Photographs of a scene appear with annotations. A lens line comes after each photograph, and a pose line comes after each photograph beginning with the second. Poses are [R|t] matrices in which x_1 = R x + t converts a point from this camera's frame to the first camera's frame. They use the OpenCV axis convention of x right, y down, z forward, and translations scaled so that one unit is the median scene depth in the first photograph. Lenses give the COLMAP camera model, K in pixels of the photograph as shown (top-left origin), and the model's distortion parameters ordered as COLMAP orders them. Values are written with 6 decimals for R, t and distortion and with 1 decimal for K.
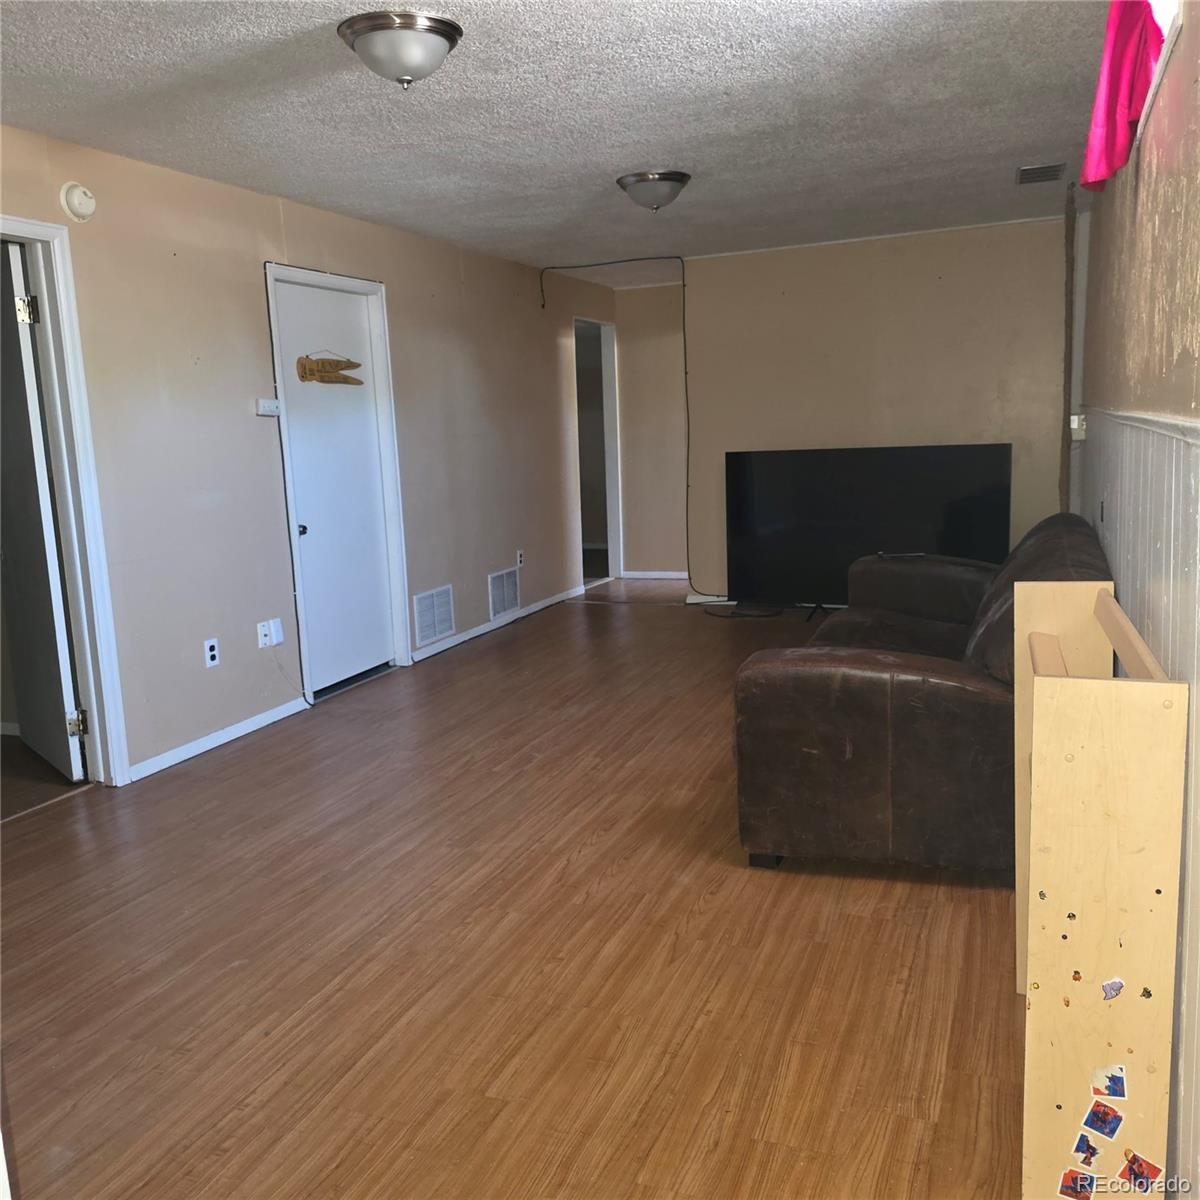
lens RADIAL K [[1066.5, 0, 604.1], [0, 1066.5, 593.2], [0, 0, 1]] dist [0.096302, -0.113551]
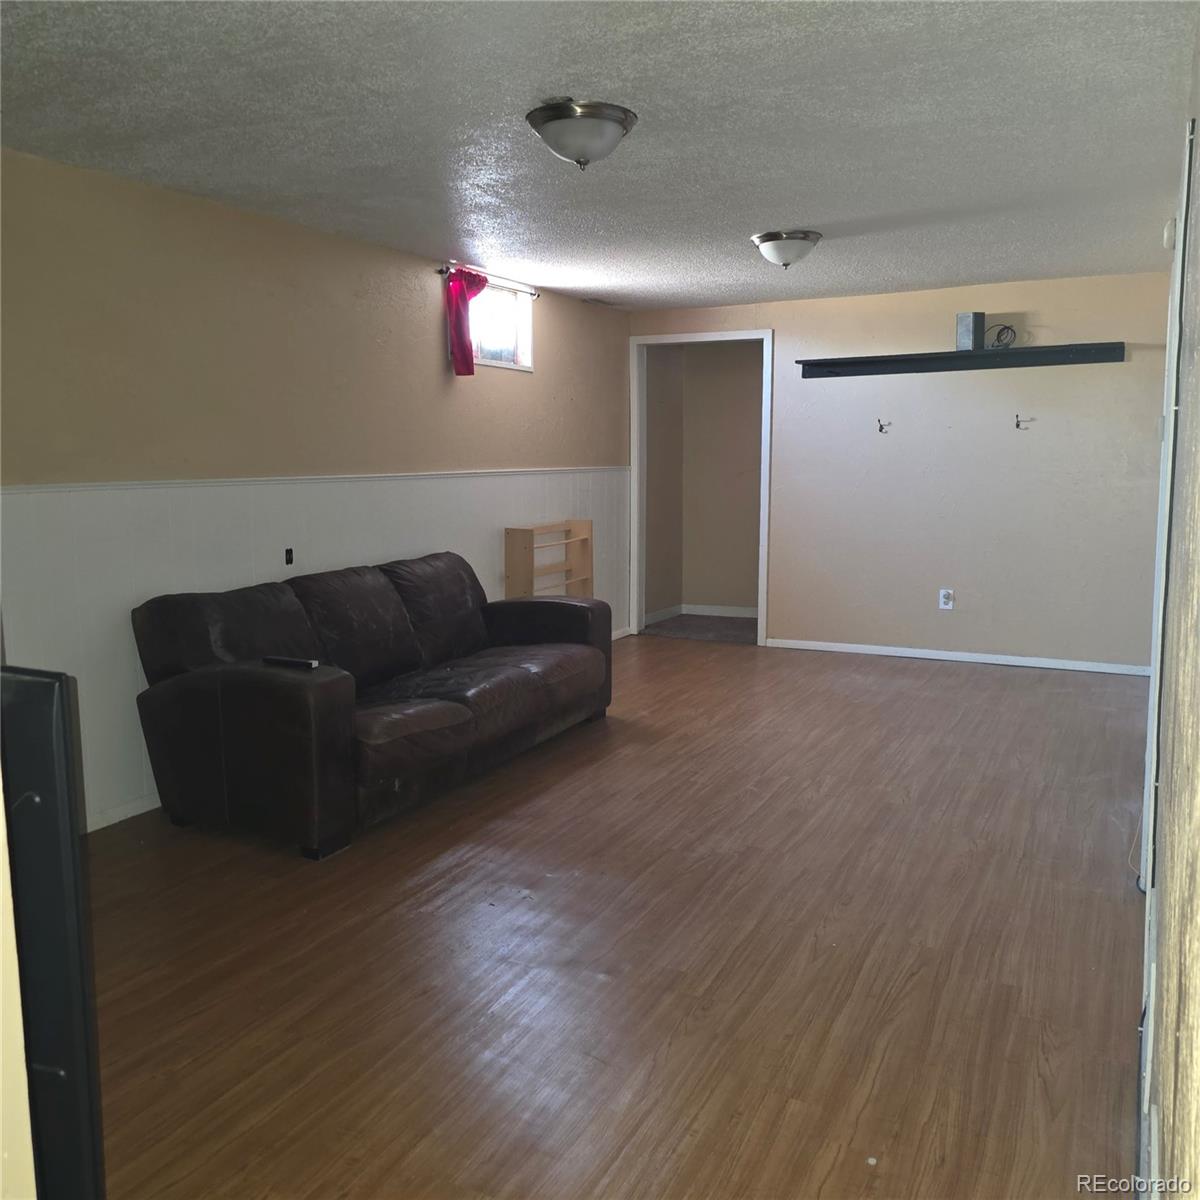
lens RADIAL K [[1066.5, 0, 599.8], [0, 1066.5, 597.0], [0, 0, 1]] dist [0.096302, -0.113551]
pose [[-0.994809, 0.036731, 0.094894, -0.026362], [0.062381, 0.956924, 0.283558, -0.400295], [-0.080391, 0.288006, -0.954248, 2.393056]]
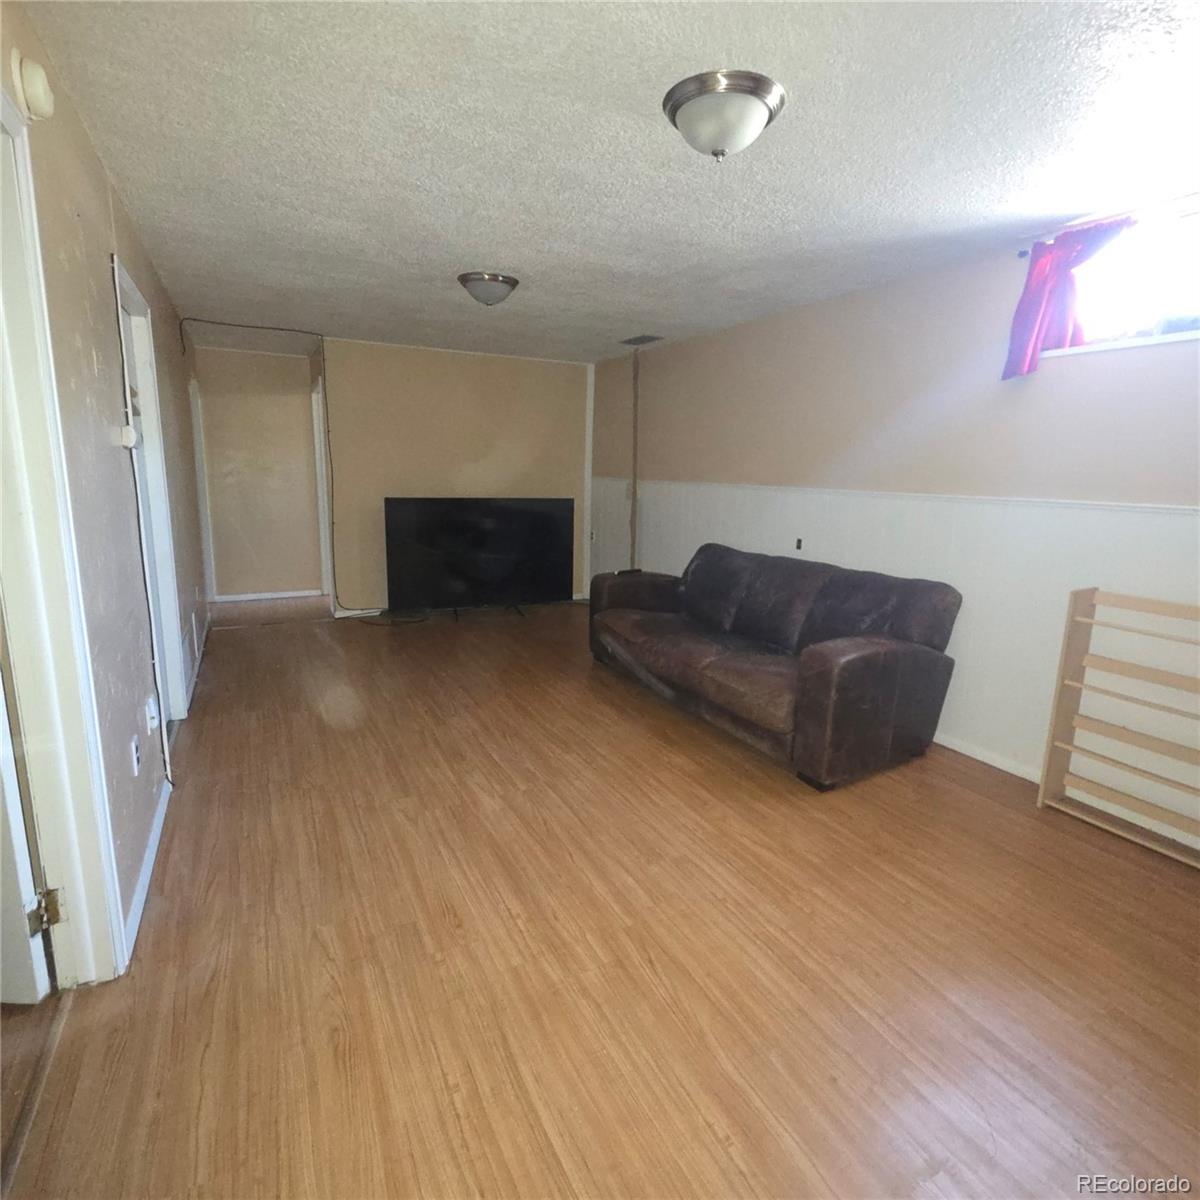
lens RADIAL K [[656.9, 0, 607.0], [0, 656.9, 601.9], [0, 0, 1]] dist [0.004678, -0.004958]
pose [[0.644257, -0.094585, 0.758938, -0.652497], [0.070647, 0.995440, 0.064089, -0.079548], [-0.761539, 0.012327, 0.648002, 0.577604]]
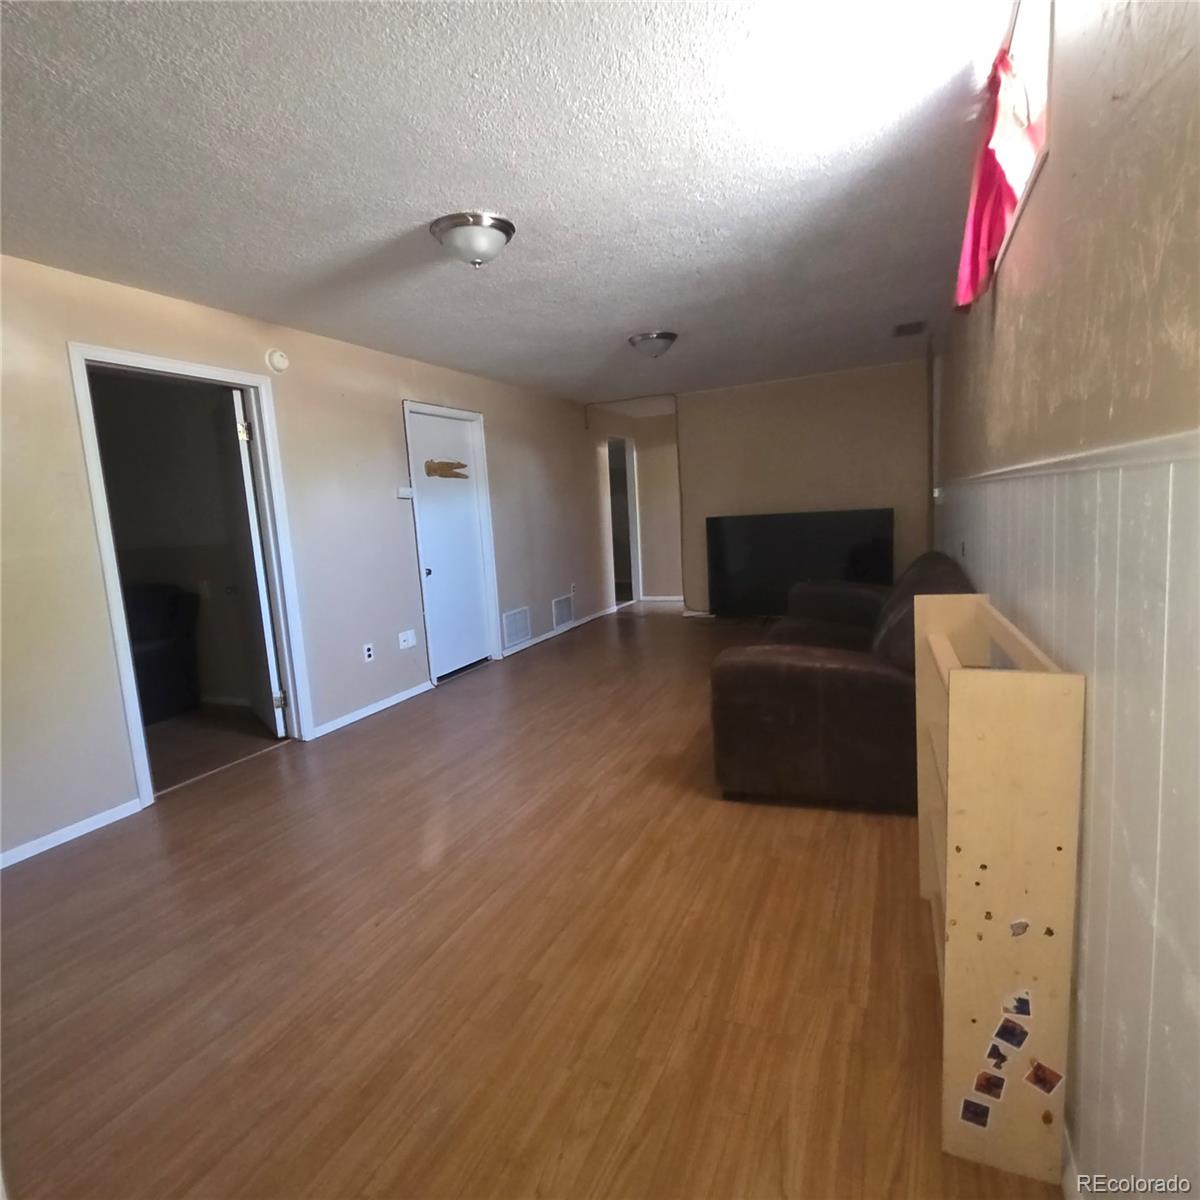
lens RADIAL K [[656.9, 0, 604.6], [0, 656.9, 602.1], [0, 0, 1]] dist [0.004678, -0.004958]
pose [[0.998808, -0.015349, -0.046346, 0.020471], [0.014658, 0.999777, -0.015213, 0.003174], [0.046569, 0.014516, 0.998810, 0.106107]]
